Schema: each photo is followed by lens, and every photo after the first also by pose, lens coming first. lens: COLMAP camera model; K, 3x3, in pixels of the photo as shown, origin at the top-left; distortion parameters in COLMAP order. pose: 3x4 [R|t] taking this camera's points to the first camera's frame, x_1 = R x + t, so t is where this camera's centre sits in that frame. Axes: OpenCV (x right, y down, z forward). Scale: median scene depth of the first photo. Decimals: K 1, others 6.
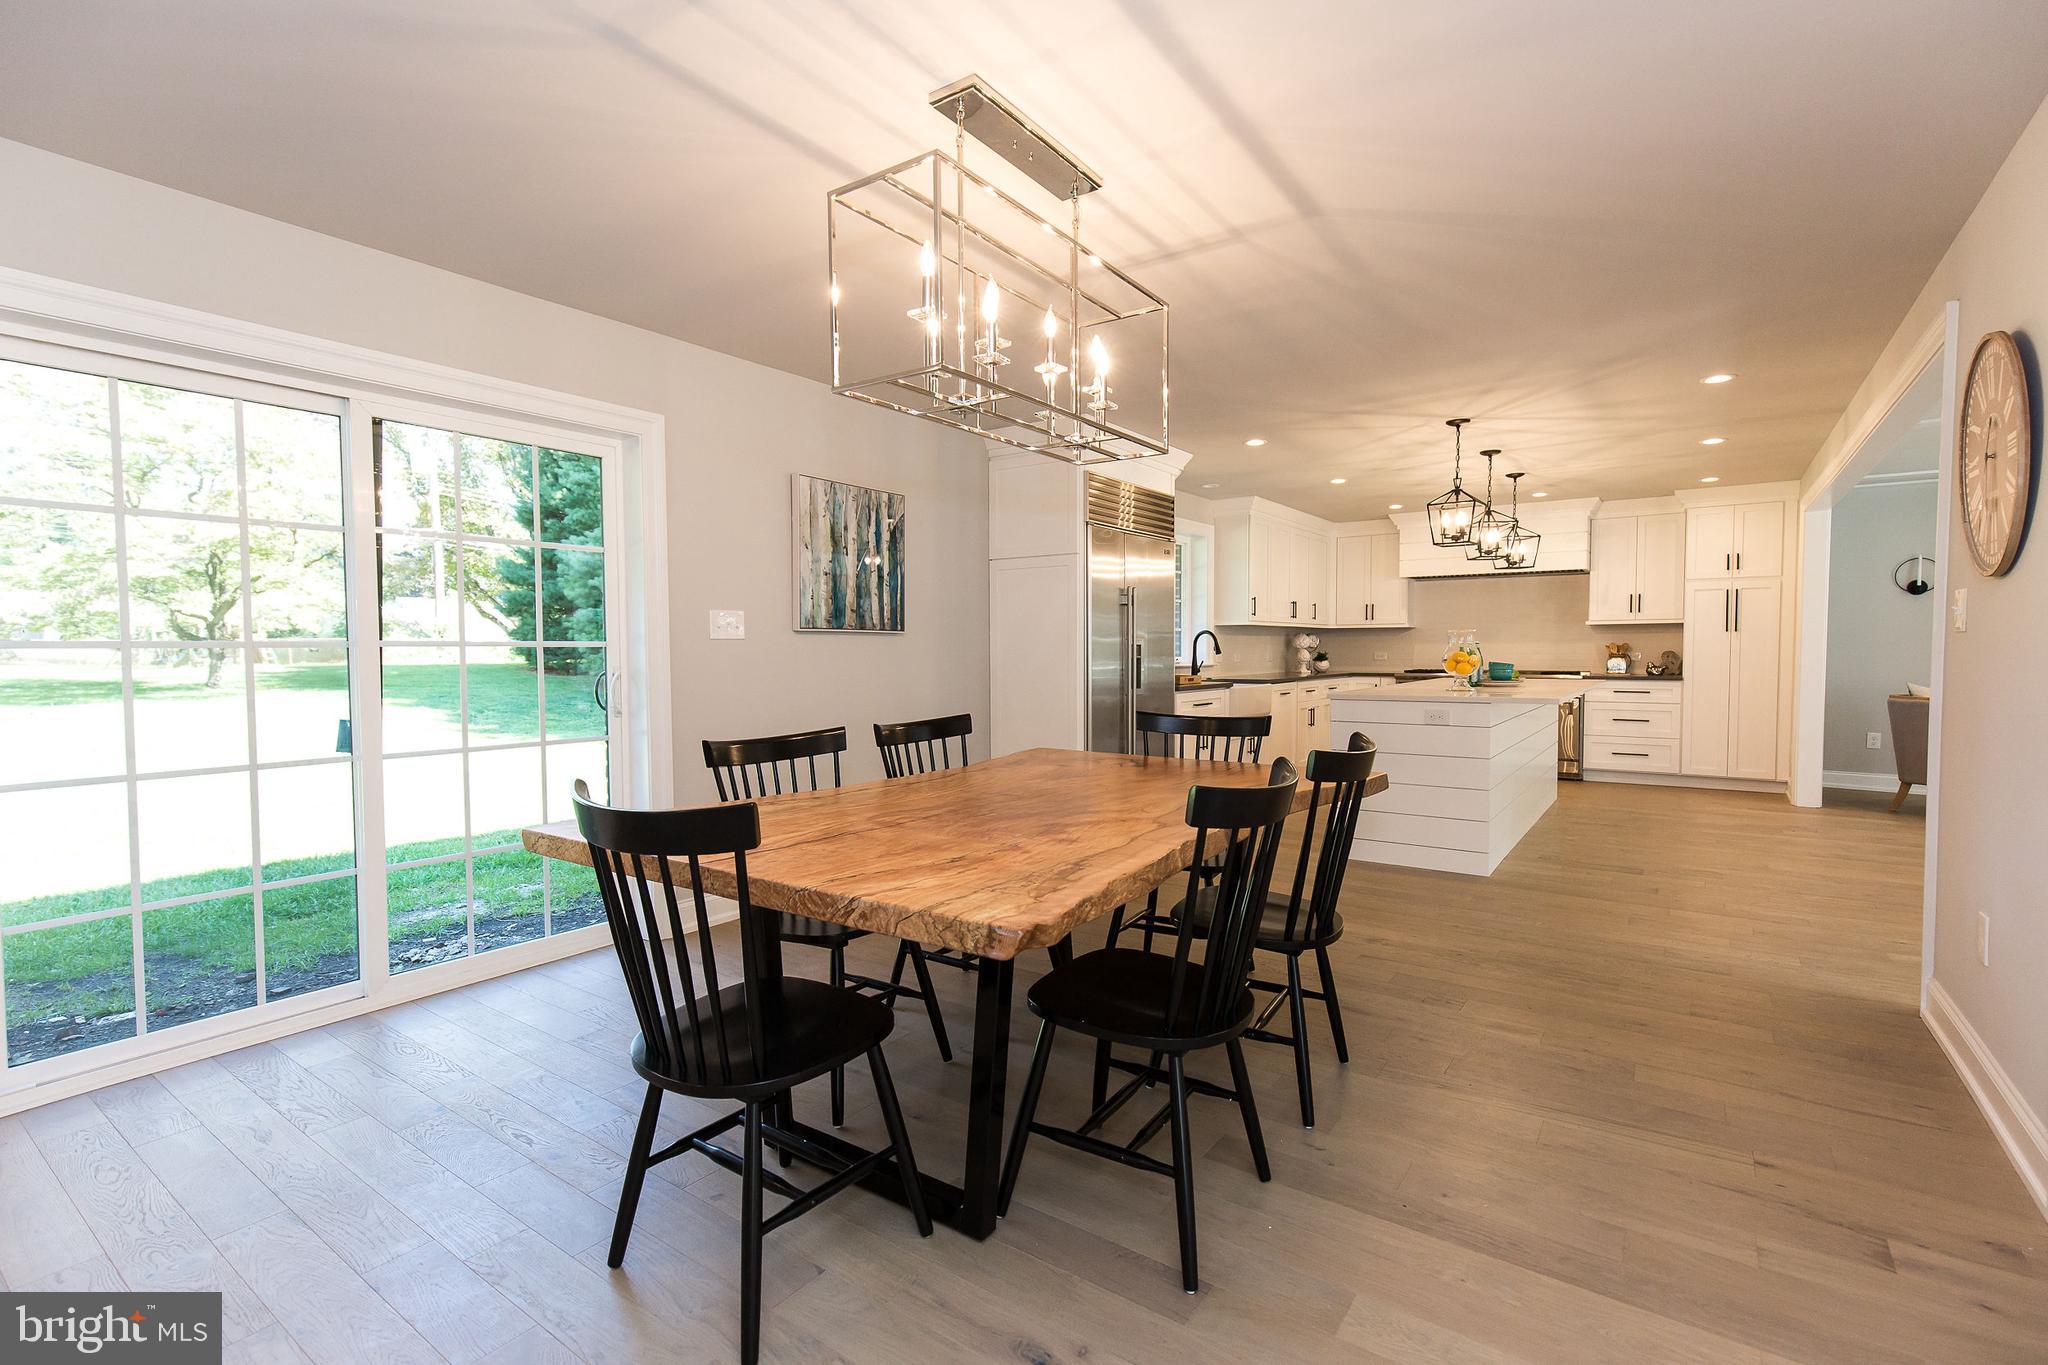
lens RADIAL K [[943.6, 0, 1028.1], [0, 943.6, 686.0], [0, 0, 1]] dist [0.003092, 0.000134]
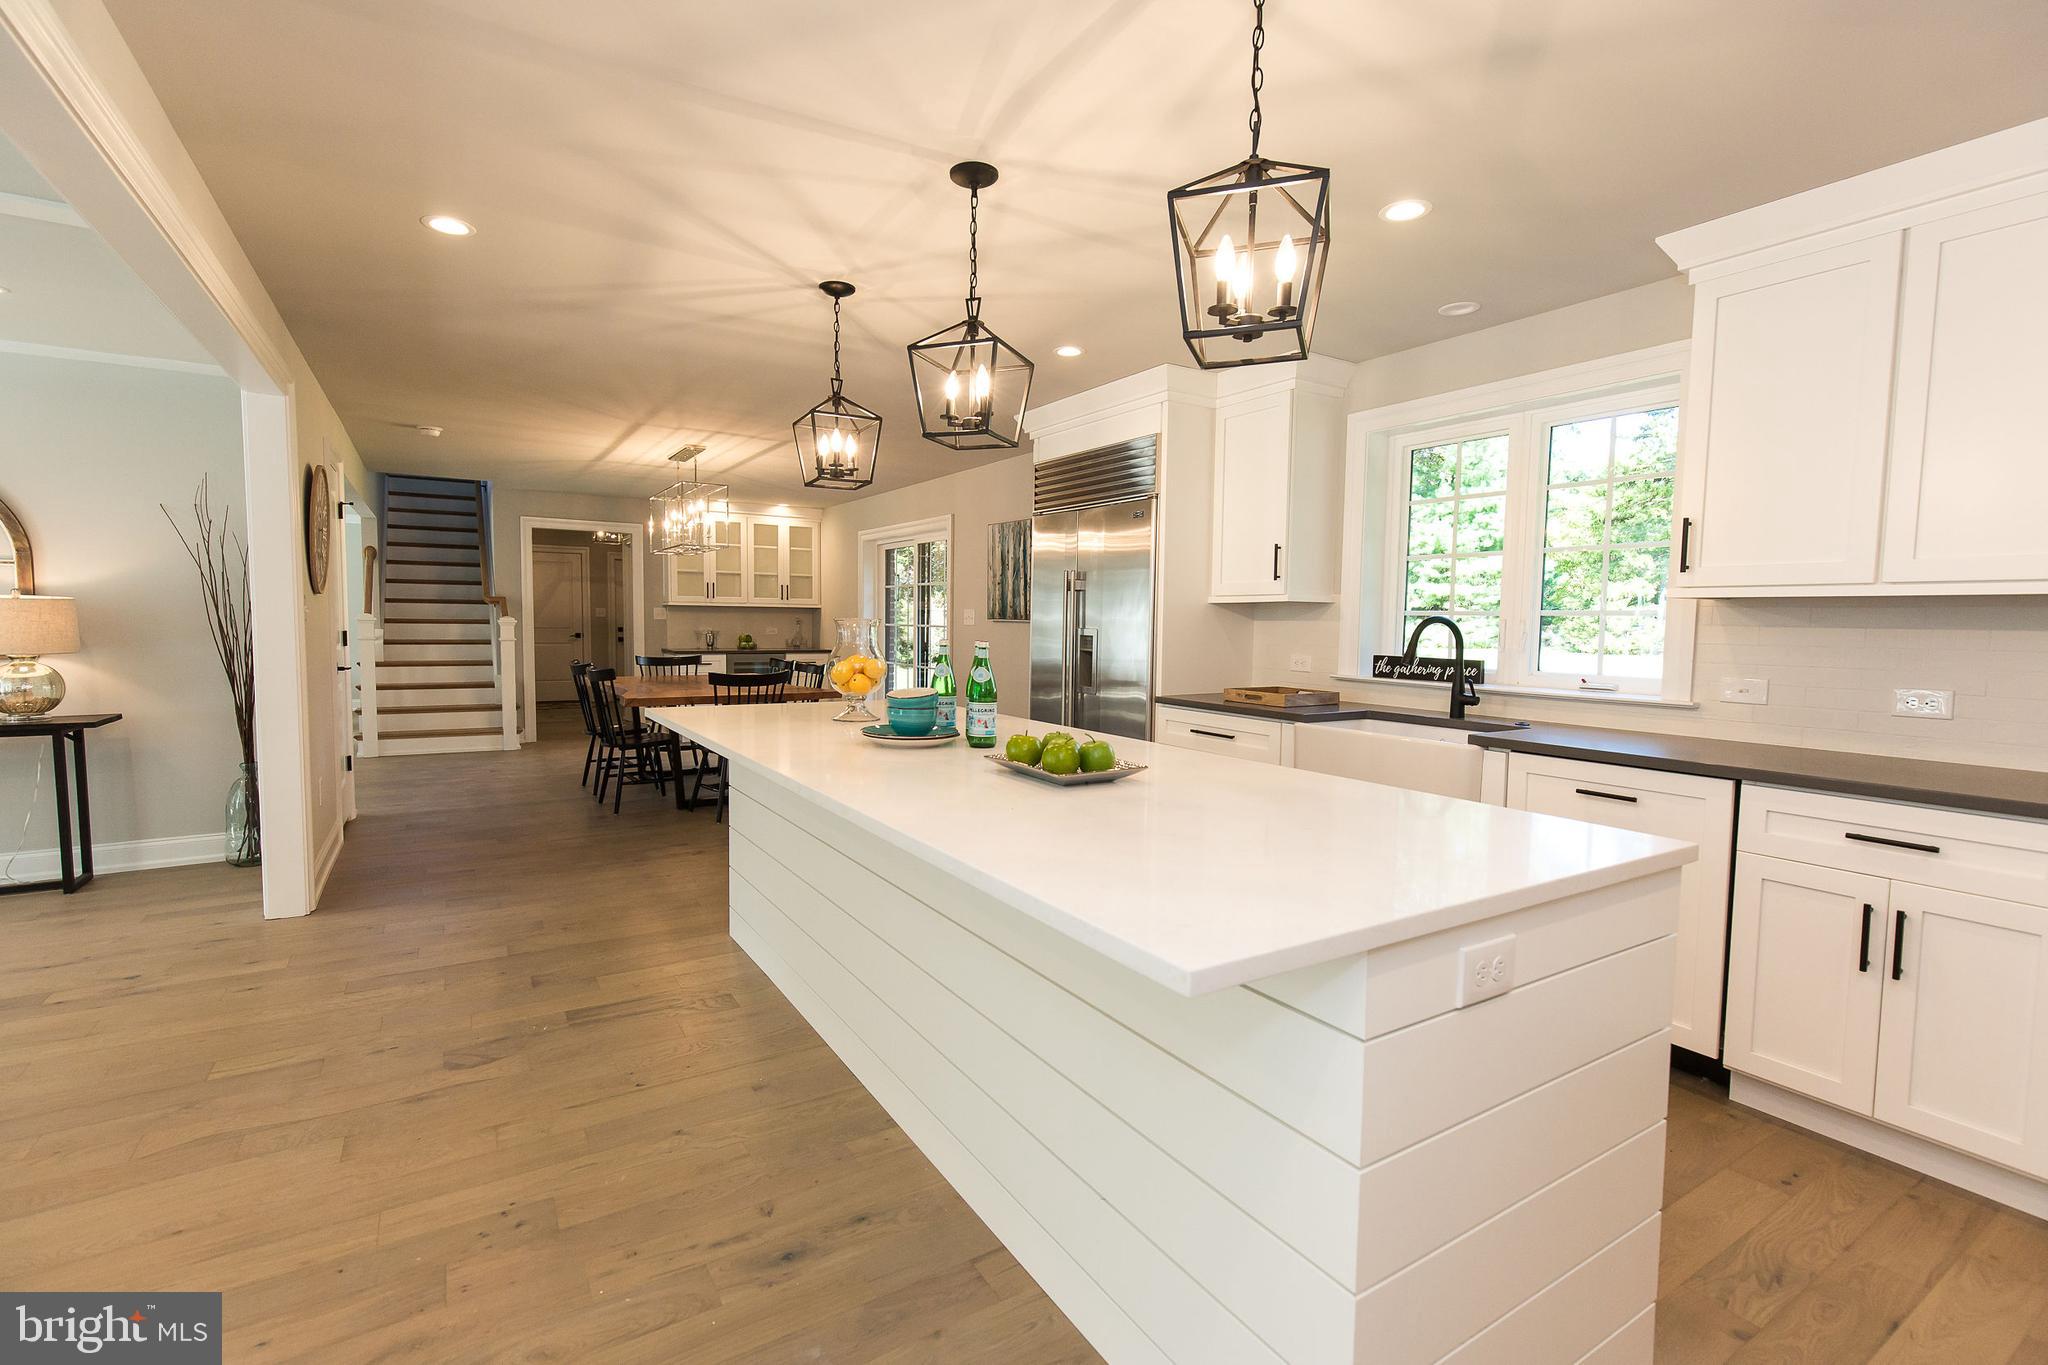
lens RADIAL K [[943.6, 0, 1036.9], [0, 943.6, 683.2], [0, 0, 1]] dist [0.003092, 0.000134]
pose [[-0.382624, 0.050016, -0.922549, 1.168778], [-0.047240, 0.996168, 0.073600, -0.071176], [0.922696, 0.071742, -0.378795, 1.610364]]
